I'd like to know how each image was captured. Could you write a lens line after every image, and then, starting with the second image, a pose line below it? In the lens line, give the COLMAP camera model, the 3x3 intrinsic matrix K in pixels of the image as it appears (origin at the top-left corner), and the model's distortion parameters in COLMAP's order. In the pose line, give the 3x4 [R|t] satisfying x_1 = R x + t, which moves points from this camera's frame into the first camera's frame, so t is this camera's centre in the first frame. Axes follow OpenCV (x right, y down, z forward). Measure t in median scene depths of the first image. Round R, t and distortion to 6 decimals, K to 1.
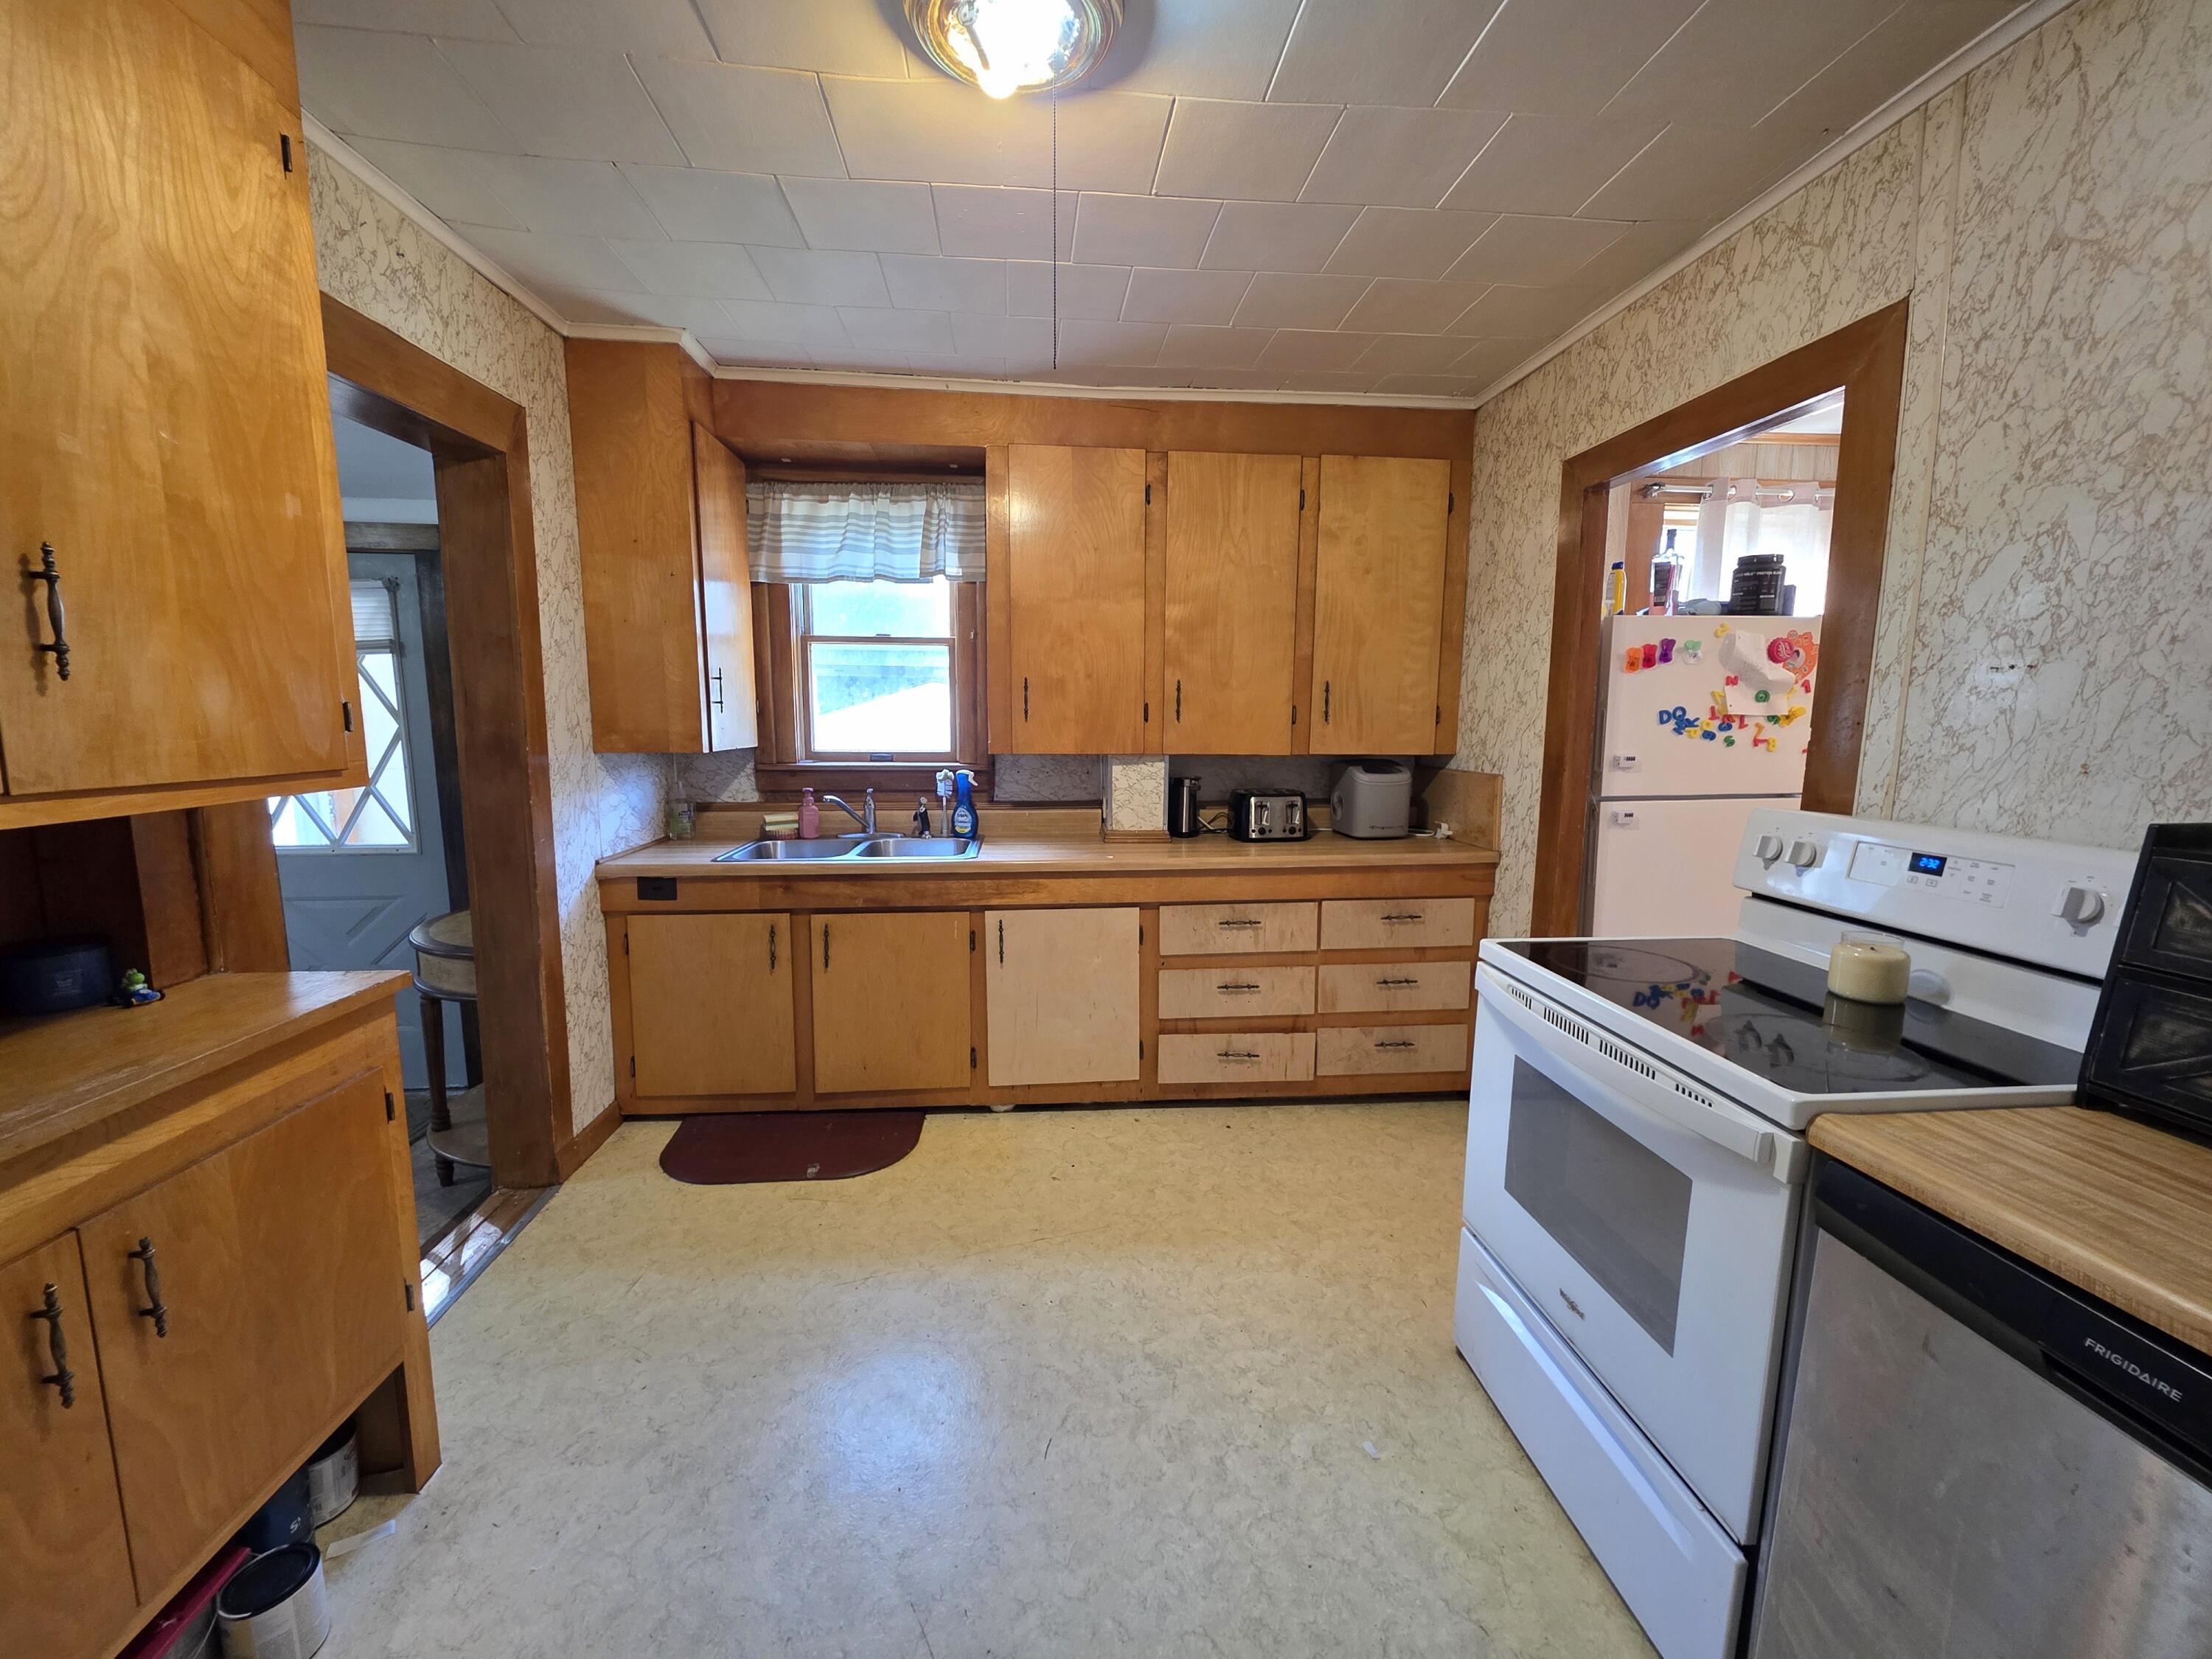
lens RADIAL K [[875.4, 0, 1107.6], [0, 875.4, 829.6], [0, 0, 1]] dist [-0.000347, 0.000331]
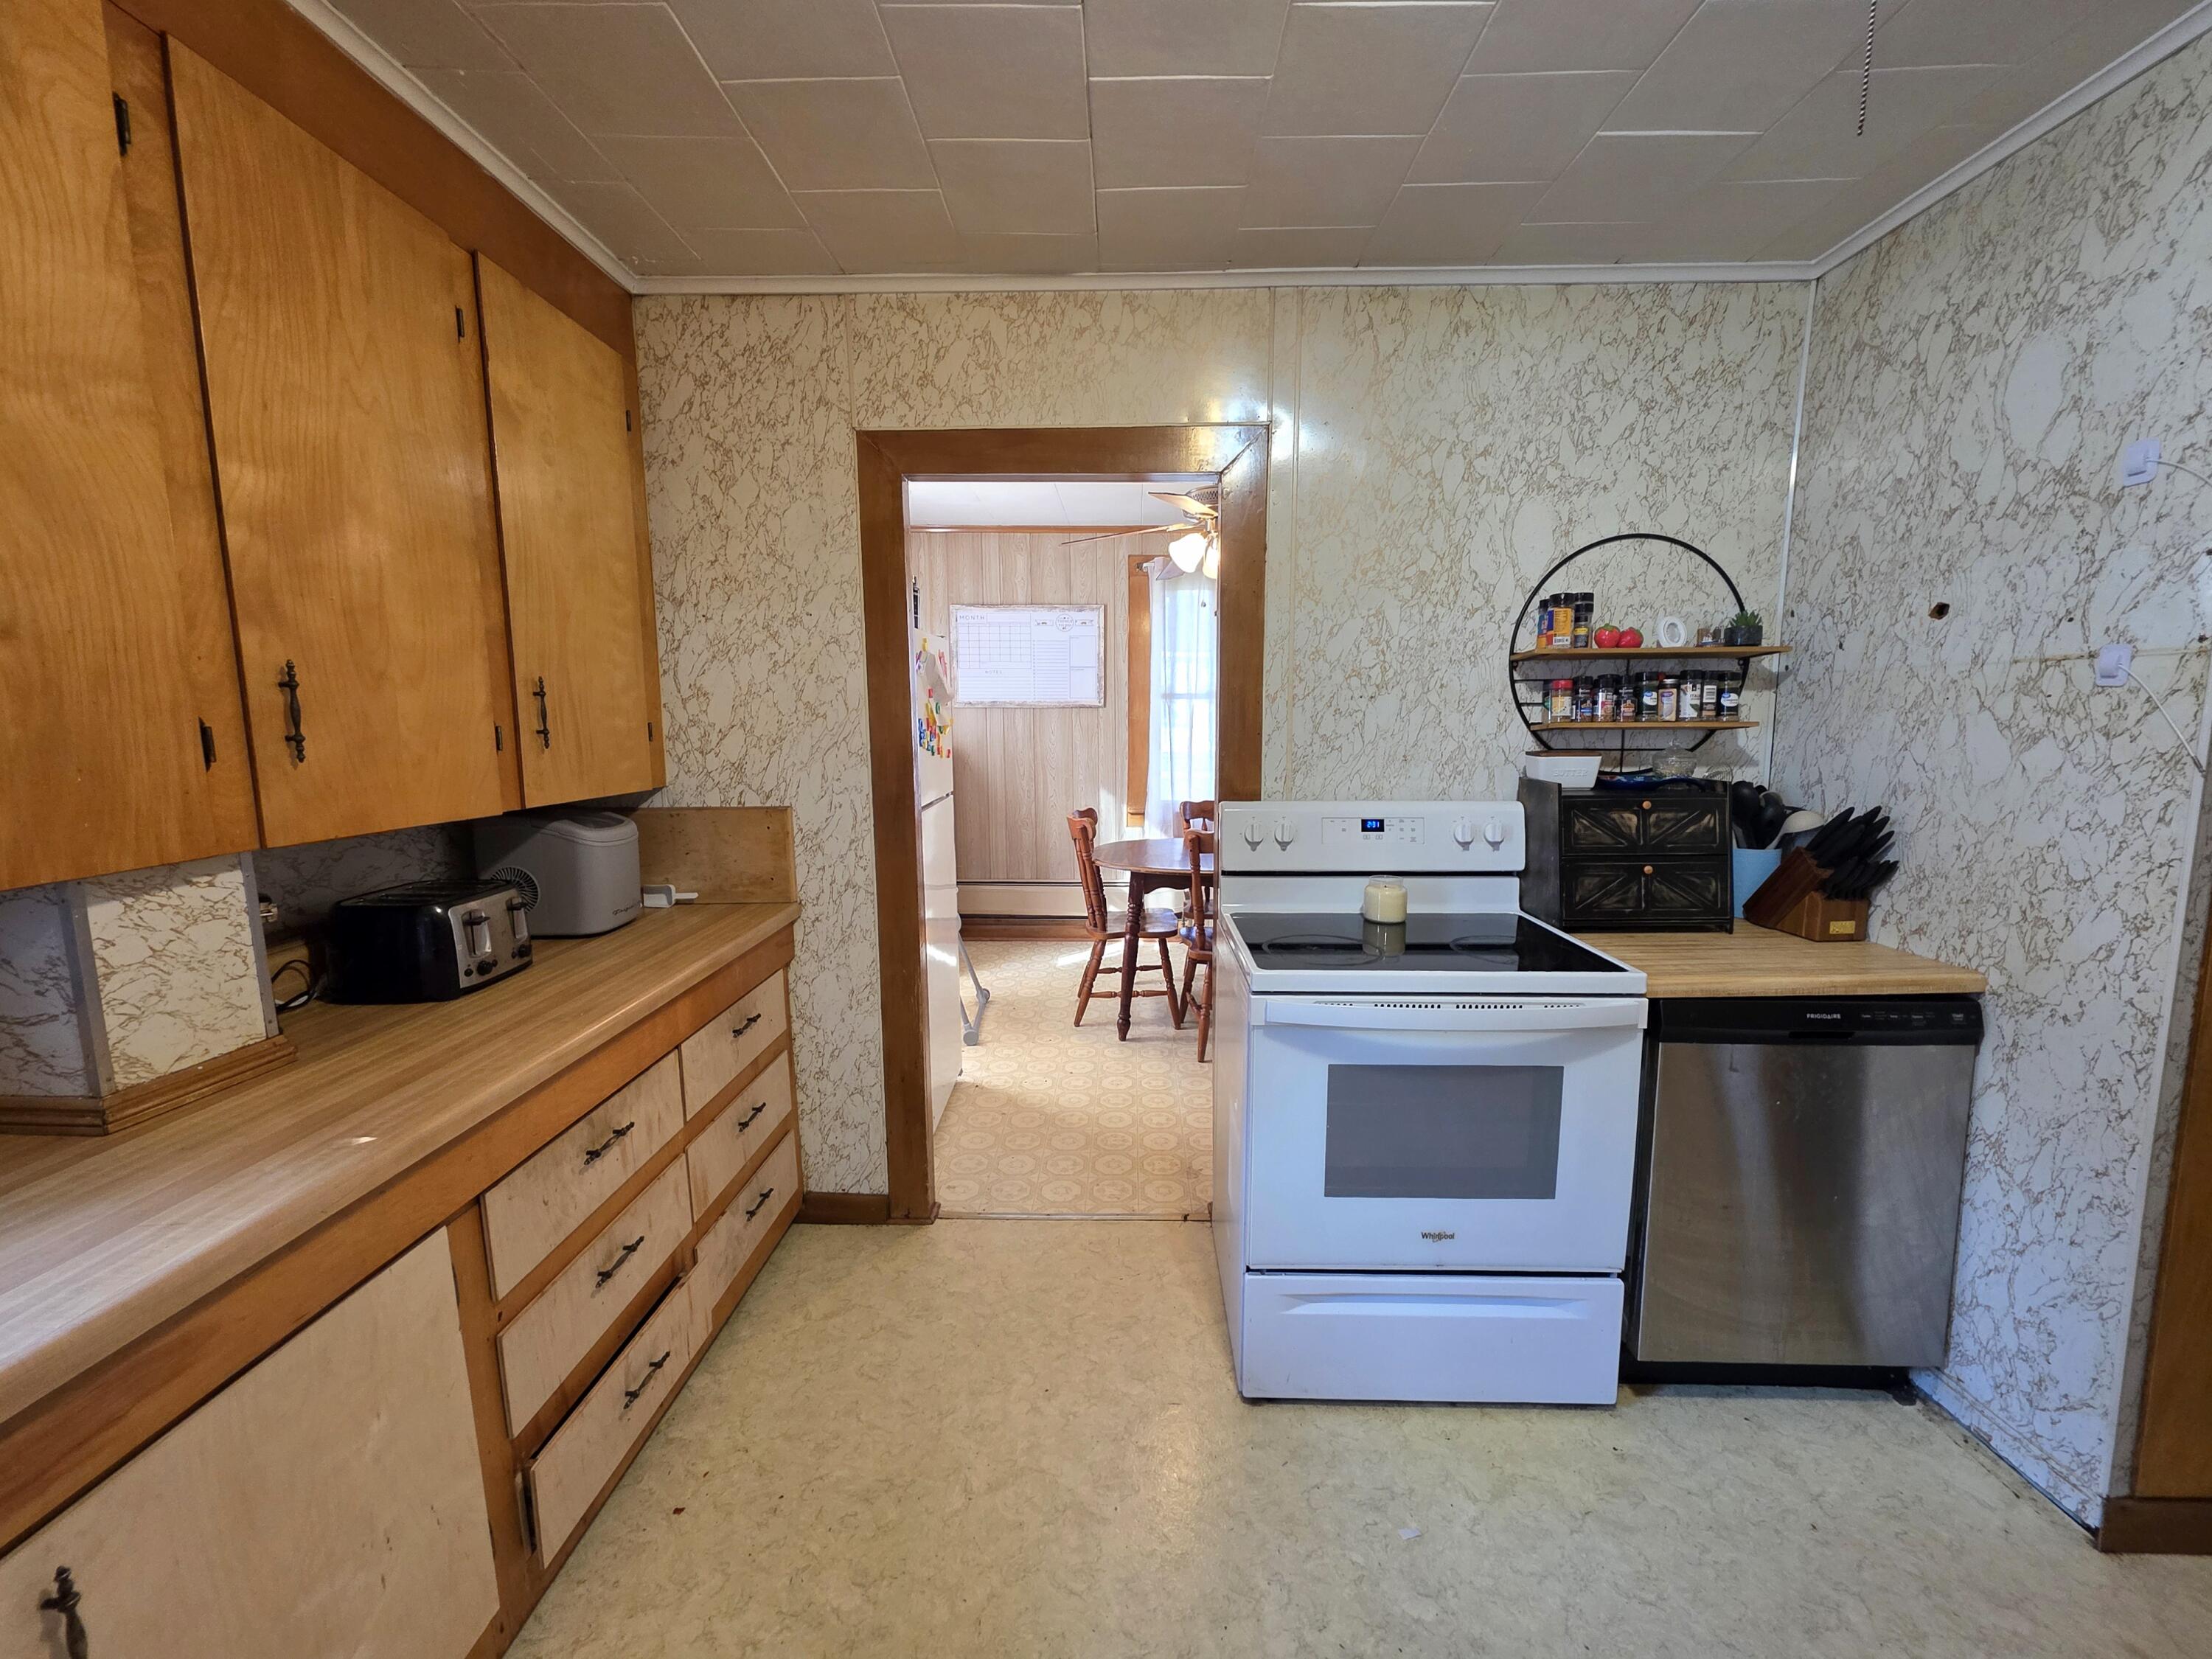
lens RADIAL K [[875.4, 0, 1114.4], [0, 875.4, 833.7], [0, 0, 1]] dist [-0.000347, 0.000331]
pose [[0.105262, -0.137355, 0.984913, -0.311039], [0.135641, 0.983142, 0.122611, -0.098656], [-0.985150, 0.120688, 0.122118, 0.639352]]
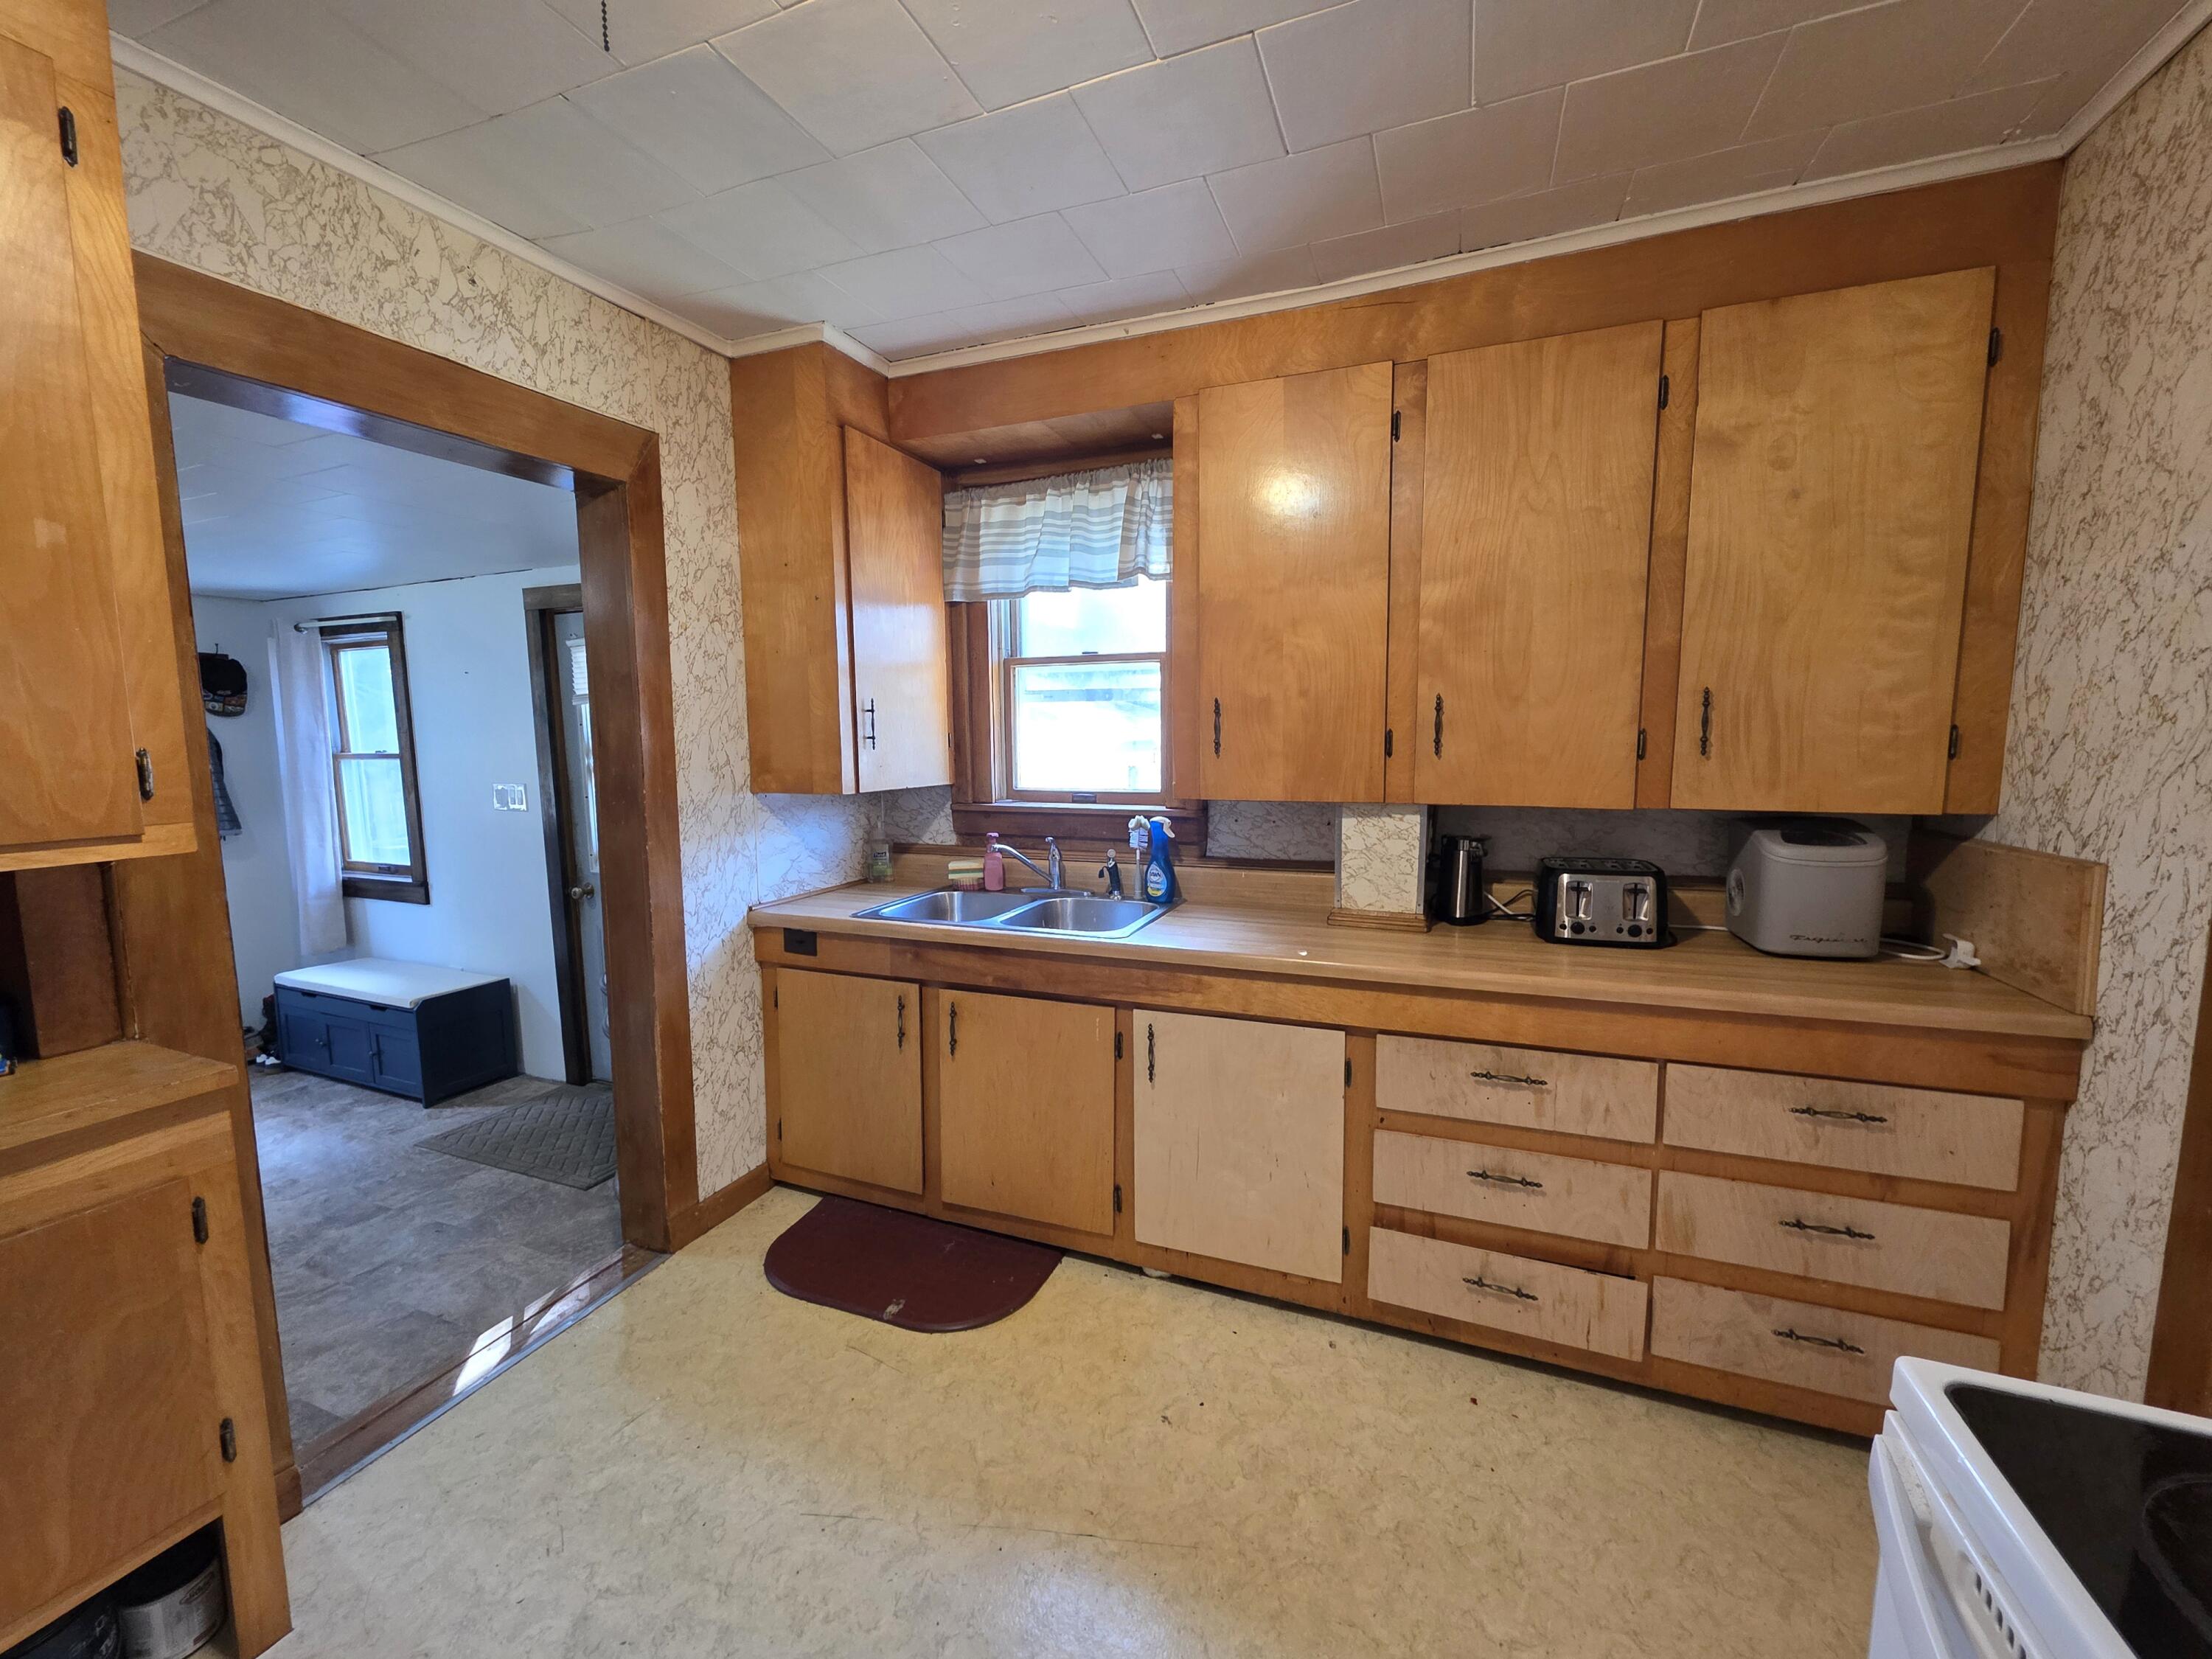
lens RADIAL K [[875.4, 0, 1114.1], [0, 875.4, 830.8], [0, 0, 1]] dist [-0.000347, 0.000331]
pose [[0.891392, 0.036004, -0.451802, 0.181364], [-0.046349, 0.998855, -0.011846, -0.051277], [0.450858, 0.031500, 0.892040, 0.318381]]
